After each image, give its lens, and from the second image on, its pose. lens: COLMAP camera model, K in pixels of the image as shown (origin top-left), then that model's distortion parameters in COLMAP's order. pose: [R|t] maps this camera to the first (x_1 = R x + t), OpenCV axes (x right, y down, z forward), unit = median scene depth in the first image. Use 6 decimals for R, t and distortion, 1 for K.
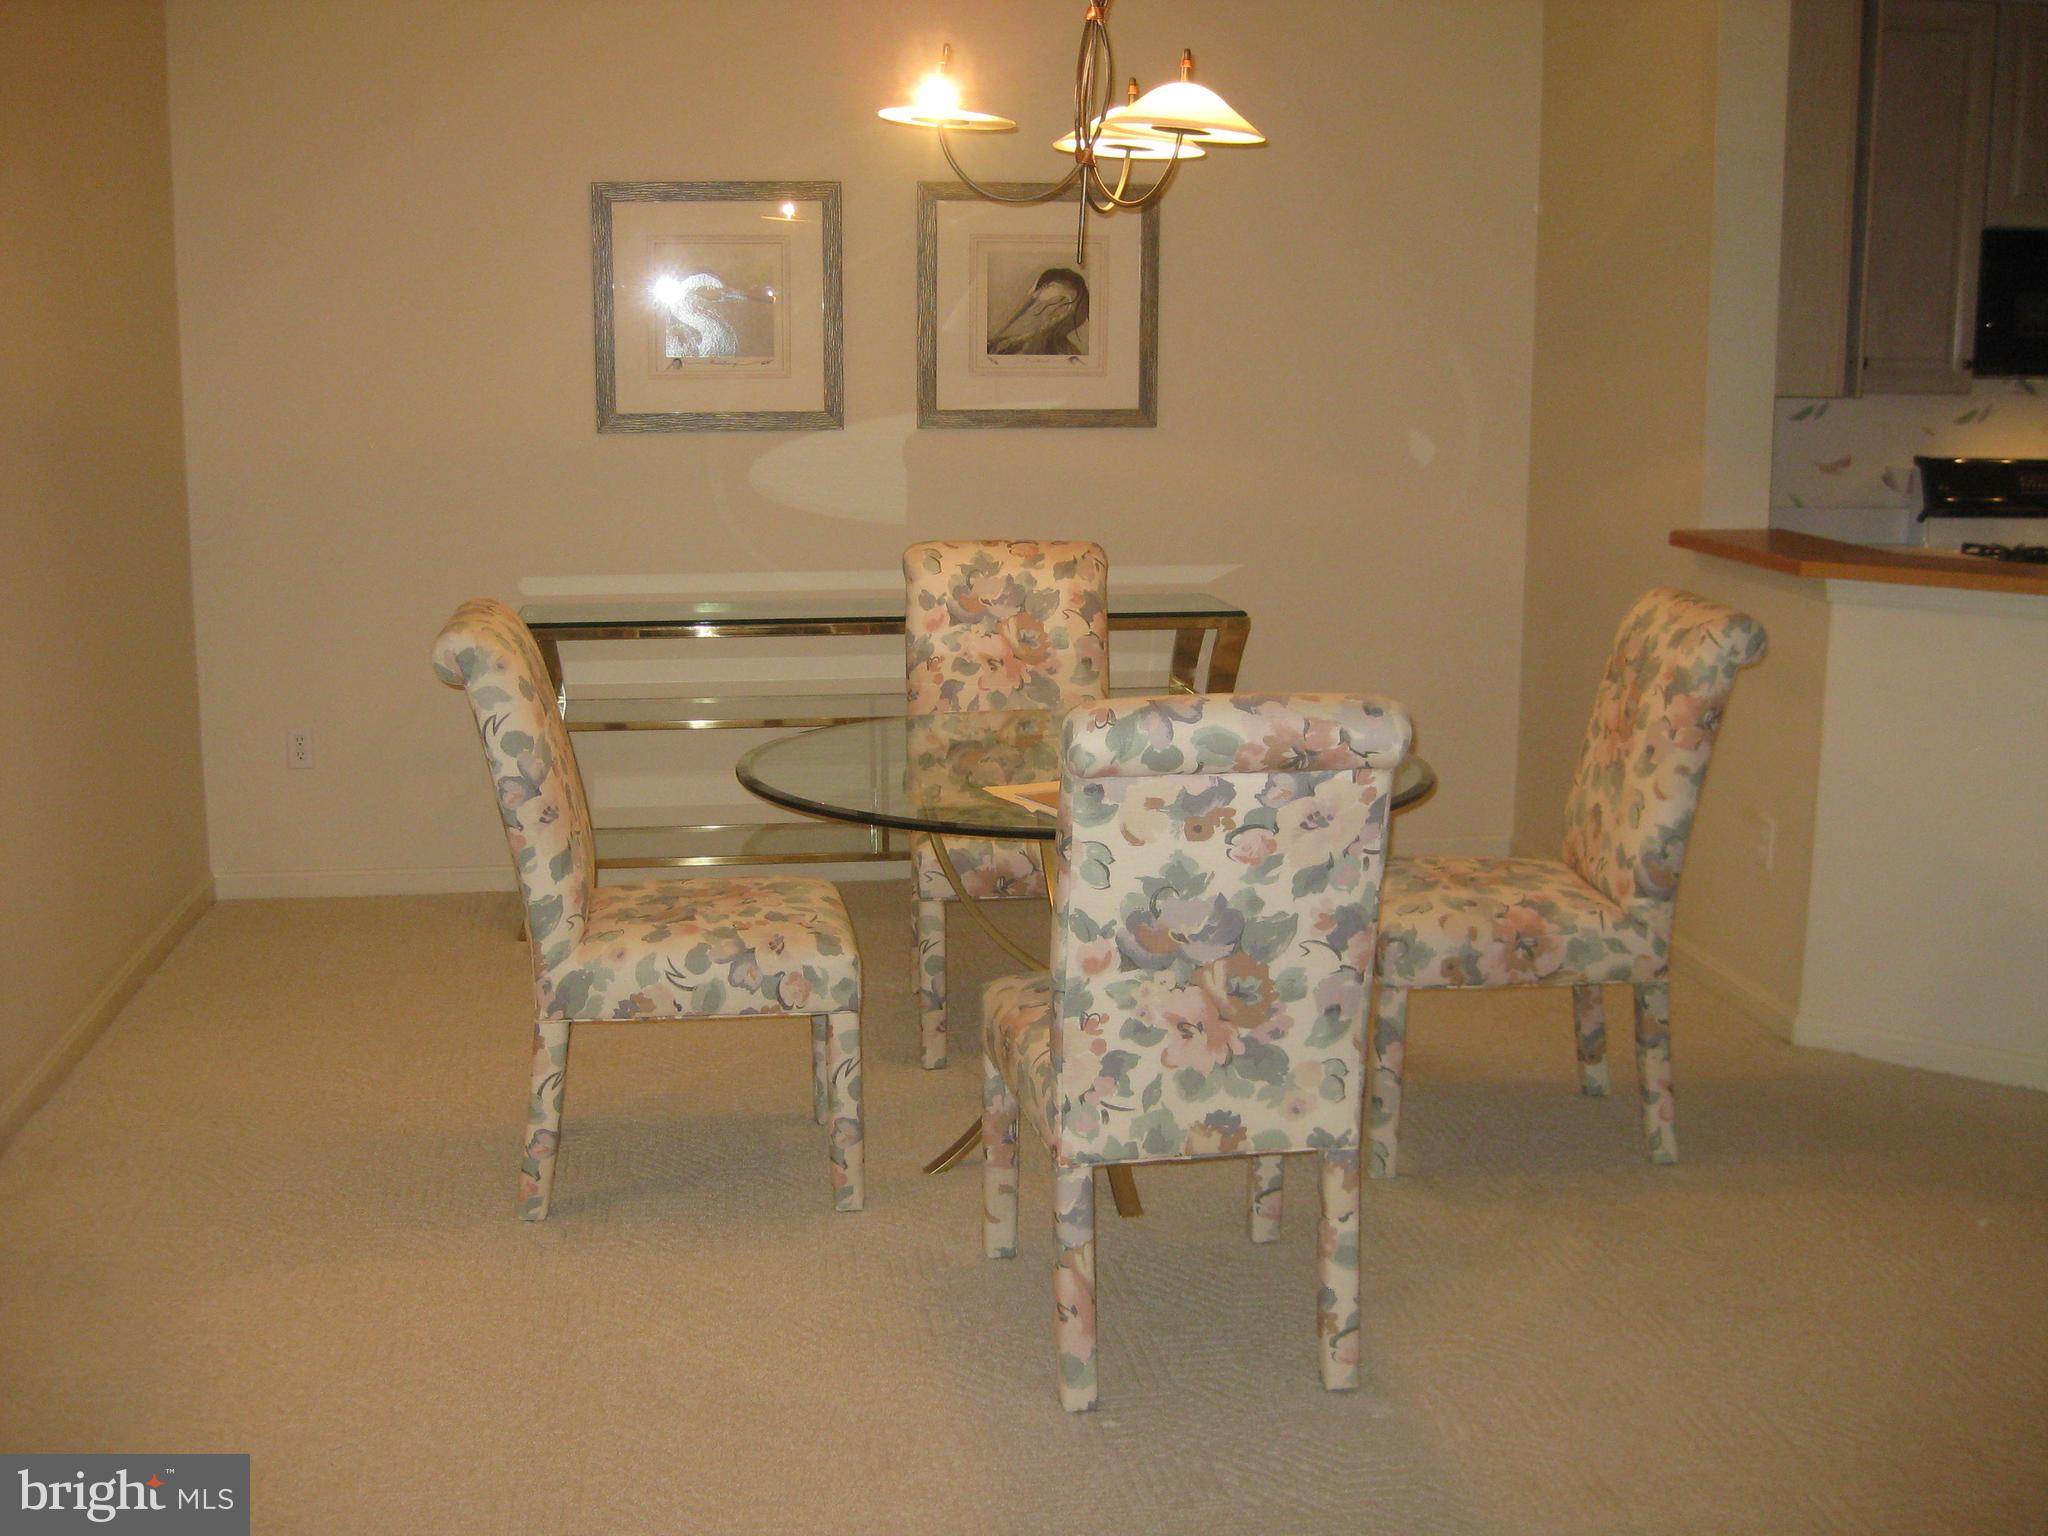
lens RADIAL K [[2274.7, 0, 1024.0], [0, 2274.7, 768.0], [0, 0, 1]] dist [-0.174539, 0.146325]
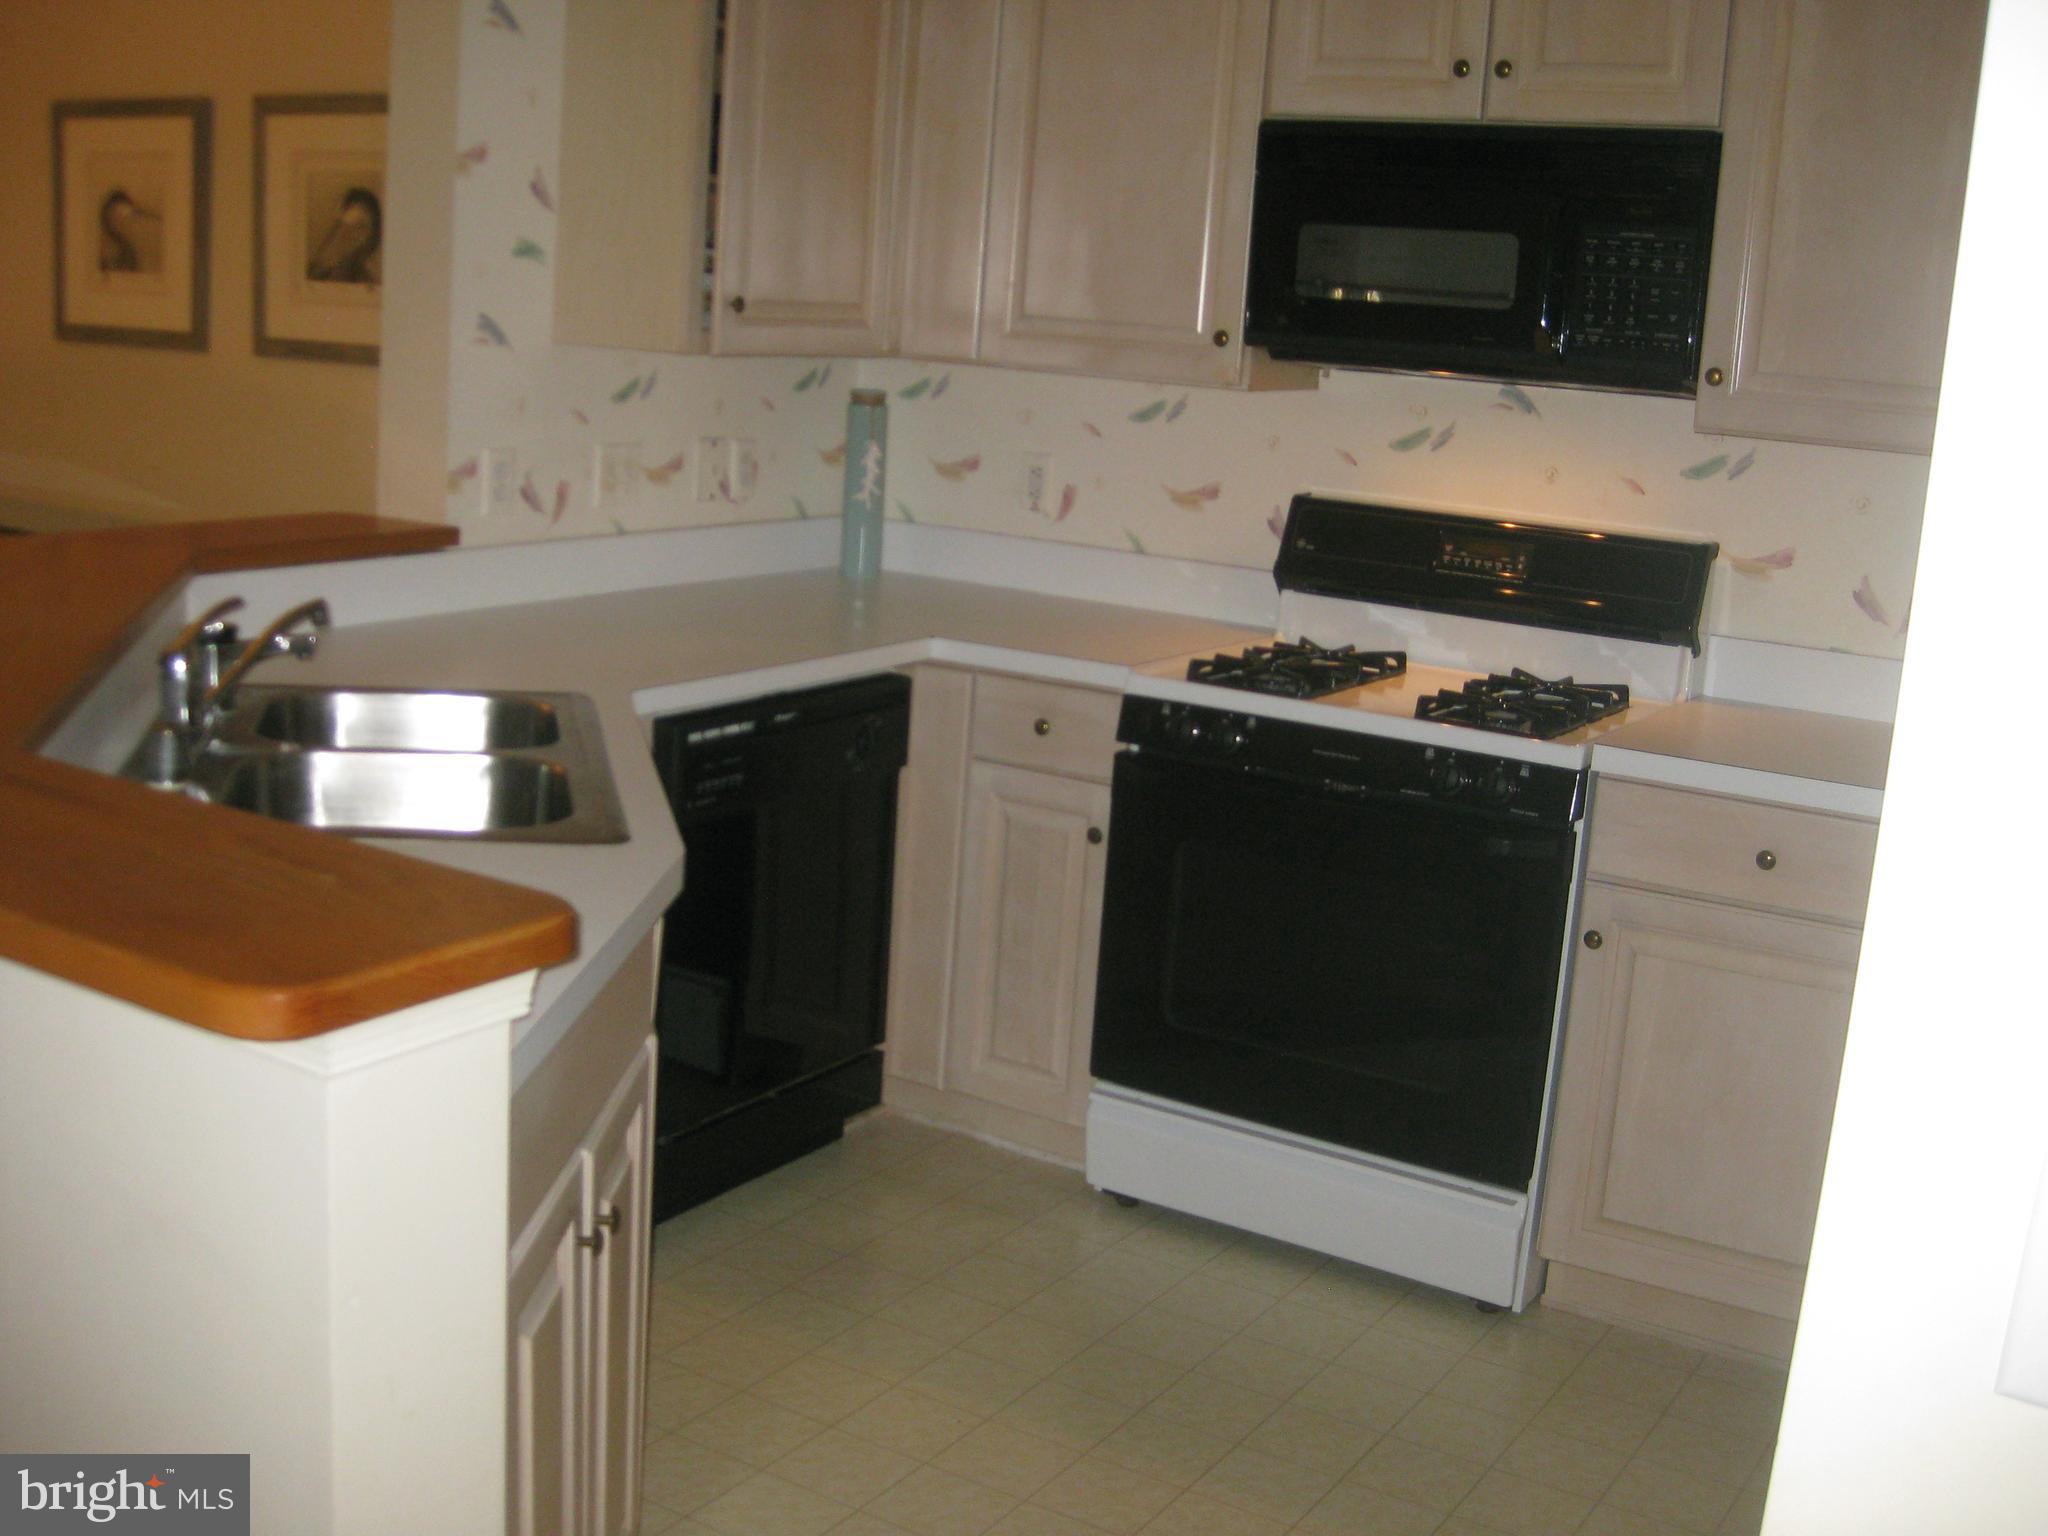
lens RADIAL K [[2274.7, 0, 1024.0], [0, 2274.7, 768.0], [0, 0, 1]] dist [-0.174539, 0.146325]
pose [[0.772768, 0.174128, -0.610336, 0.800579], [-0.191196, 0.980826, 0.037748, -0.077604], [0.605206, 0.087523, 0.791243, 0.476098]]
